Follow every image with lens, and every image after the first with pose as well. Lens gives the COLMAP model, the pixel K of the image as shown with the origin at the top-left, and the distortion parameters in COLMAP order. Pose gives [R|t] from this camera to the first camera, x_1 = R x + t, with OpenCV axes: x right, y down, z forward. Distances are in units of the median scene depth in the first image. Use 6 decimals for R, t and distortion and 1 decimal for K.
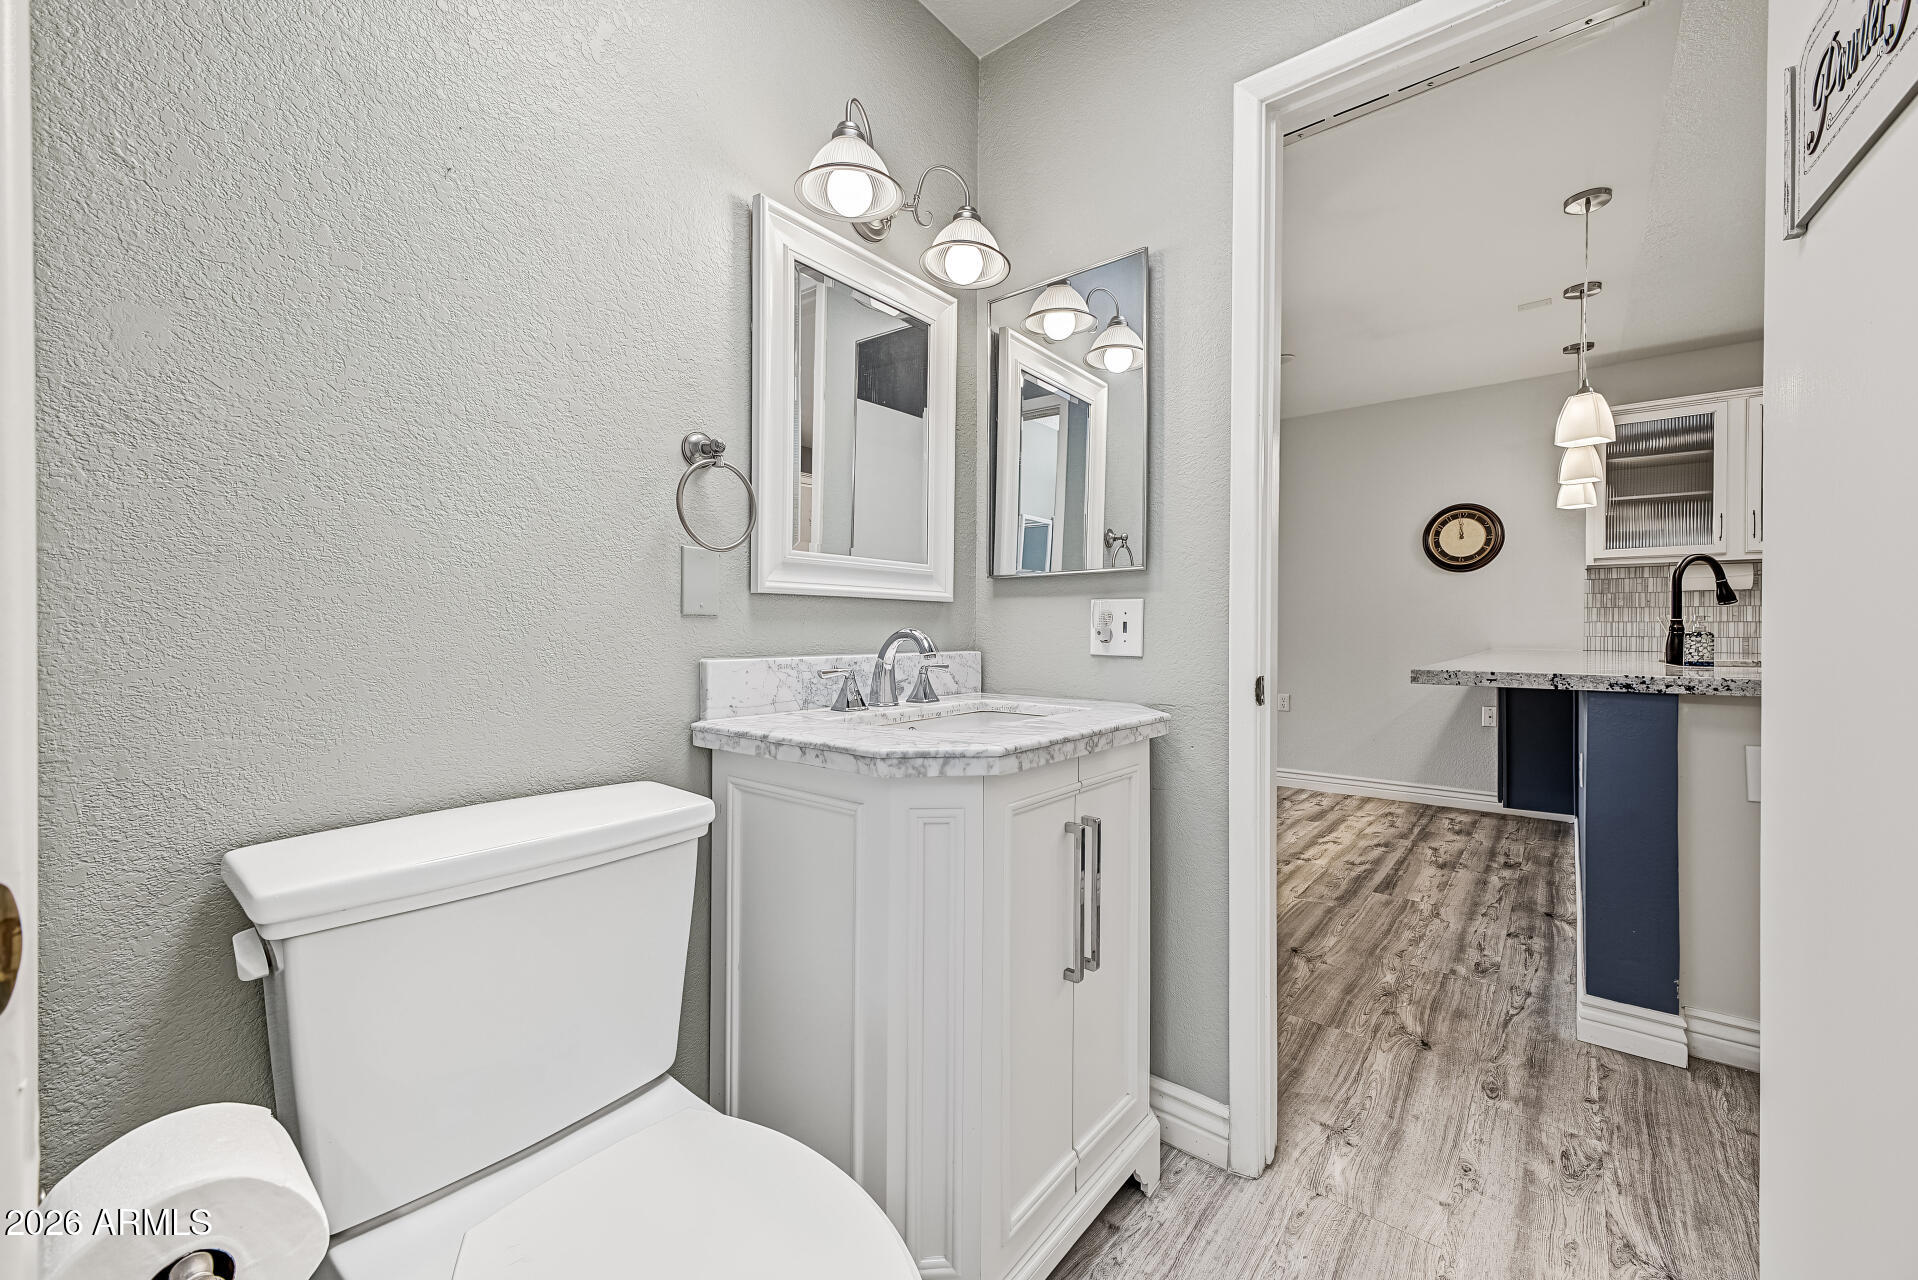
lens RADIAL K [[760.2, 0, 959.4], [0, 760.2, 632.0], [0, 0, 1]] dist [0.008592, -0.000395]
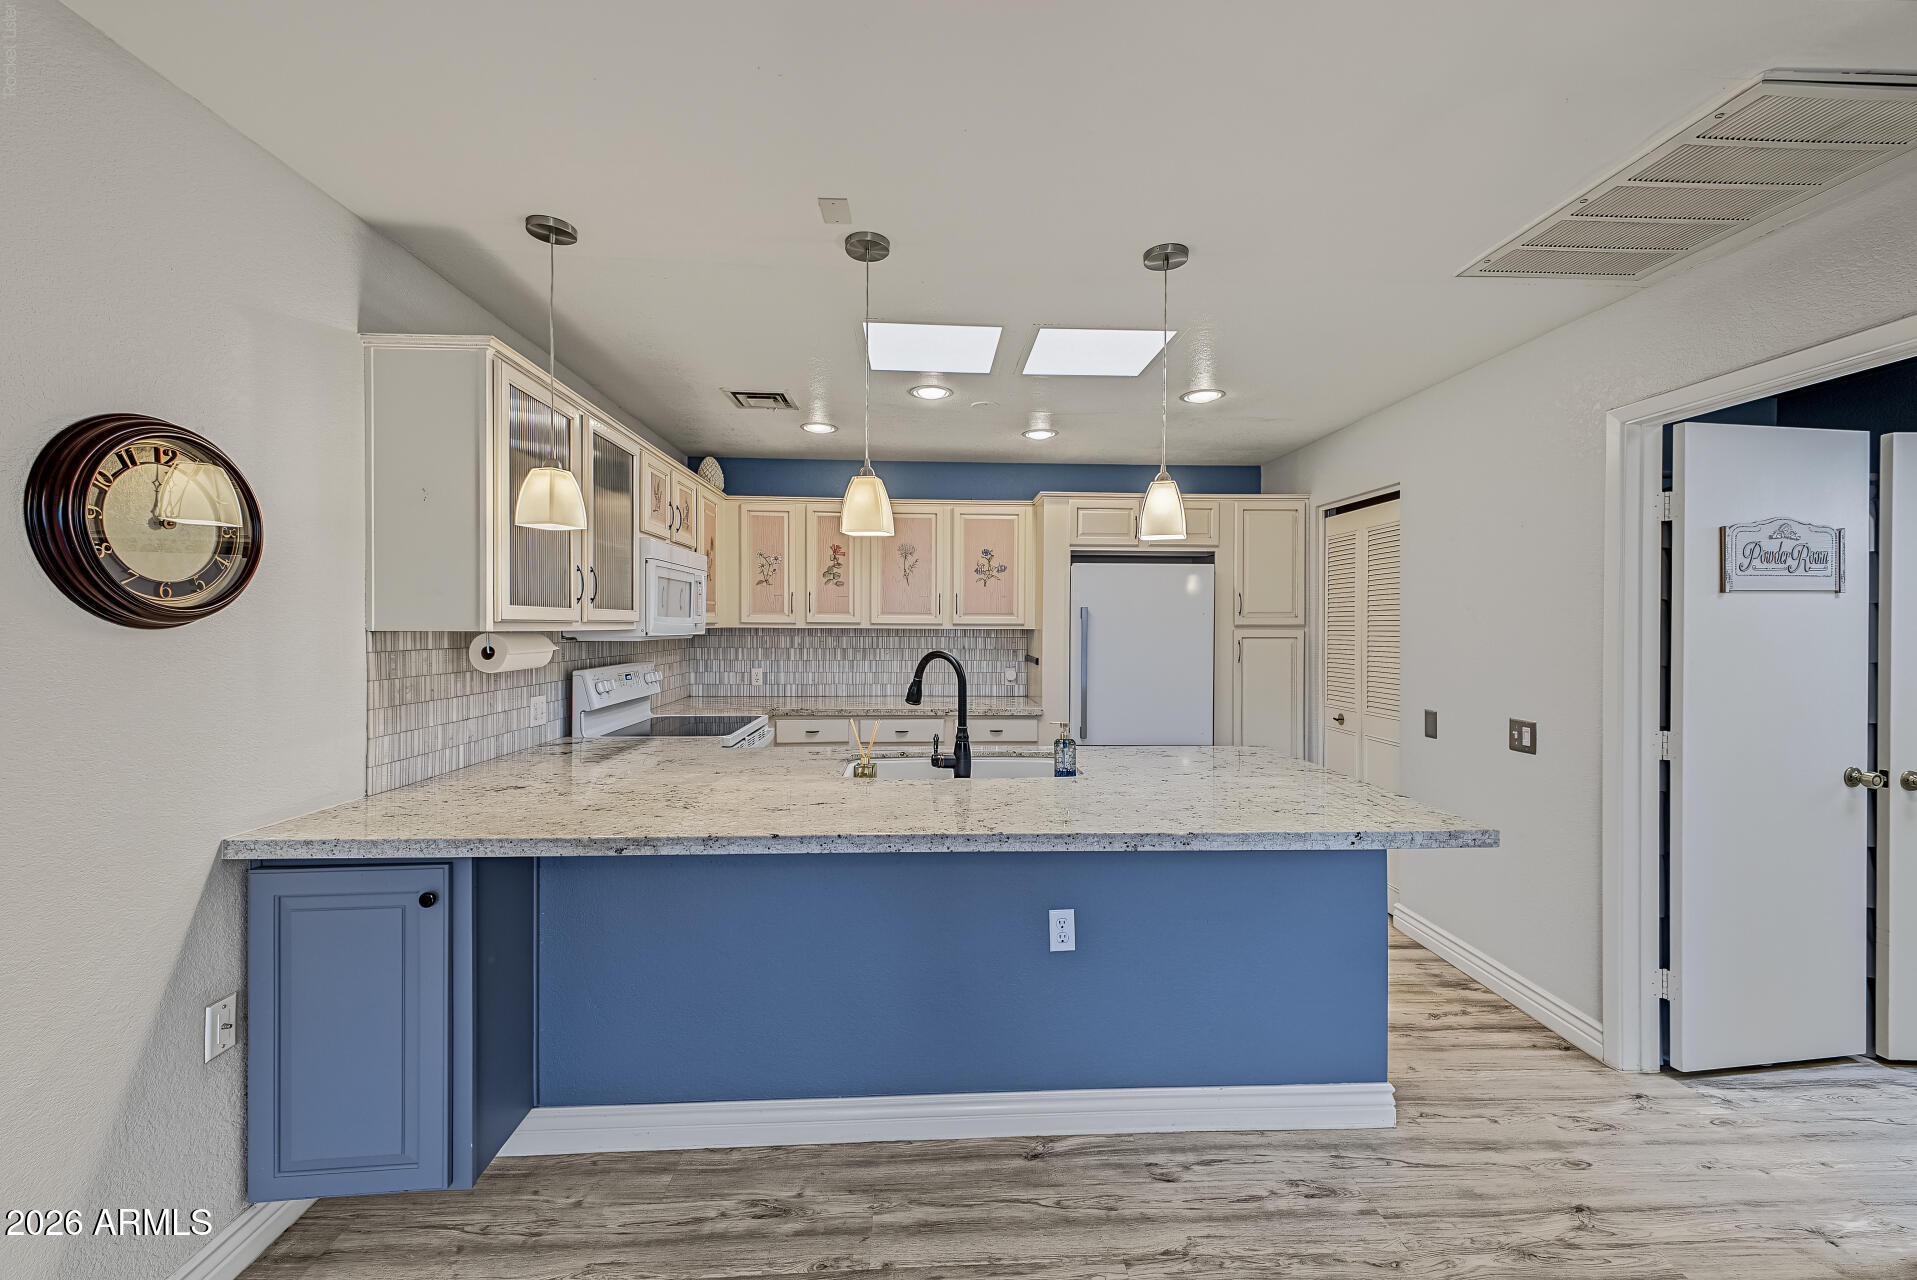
lens RADIAL K [[759.8, 0, 958.9], [0, 759.8, 632.0], [0, 0, 1]] dist [0.008592, -0.000395]
pose [[-0.668195, -0.014085, 0.743853, 0.296980], [-0.004423, 0.999878, 0.014959, -0.133819], [-0.743973, 0.006706, -0.668176, 1.545767]]
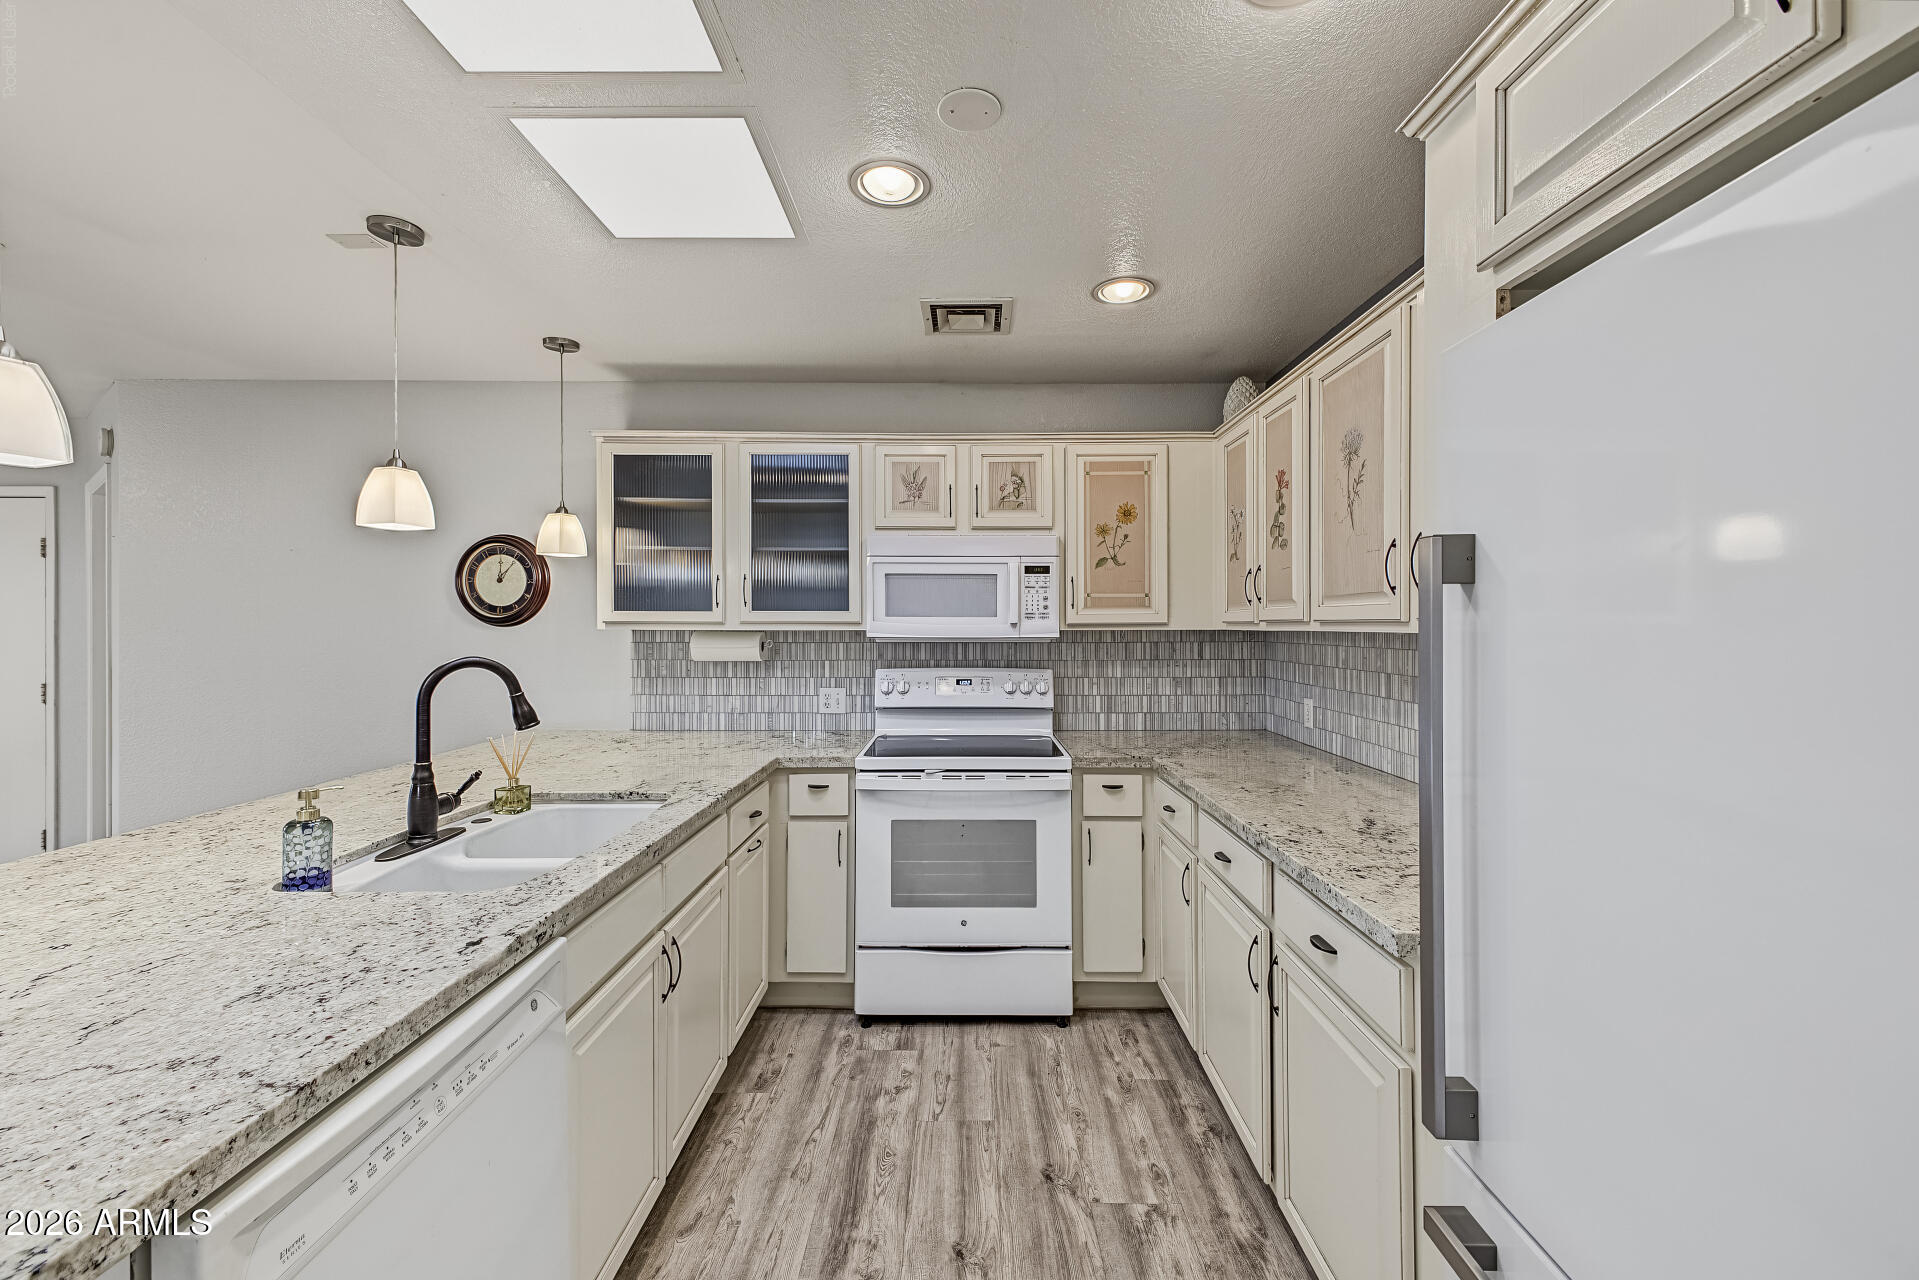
lens RADIAL K [[760.6, 0, 959.9], [0, 760.6, 632.0], [0, 0, 1]] dist [0.008592, -0.000395]
pose [[0.781713, -0.009361, 0.623568, 0.872286], [0.005225, 0.999951, 0.008461, -0.124603], [-0.623616, -0.003356, 0.781724, 0.231161]]
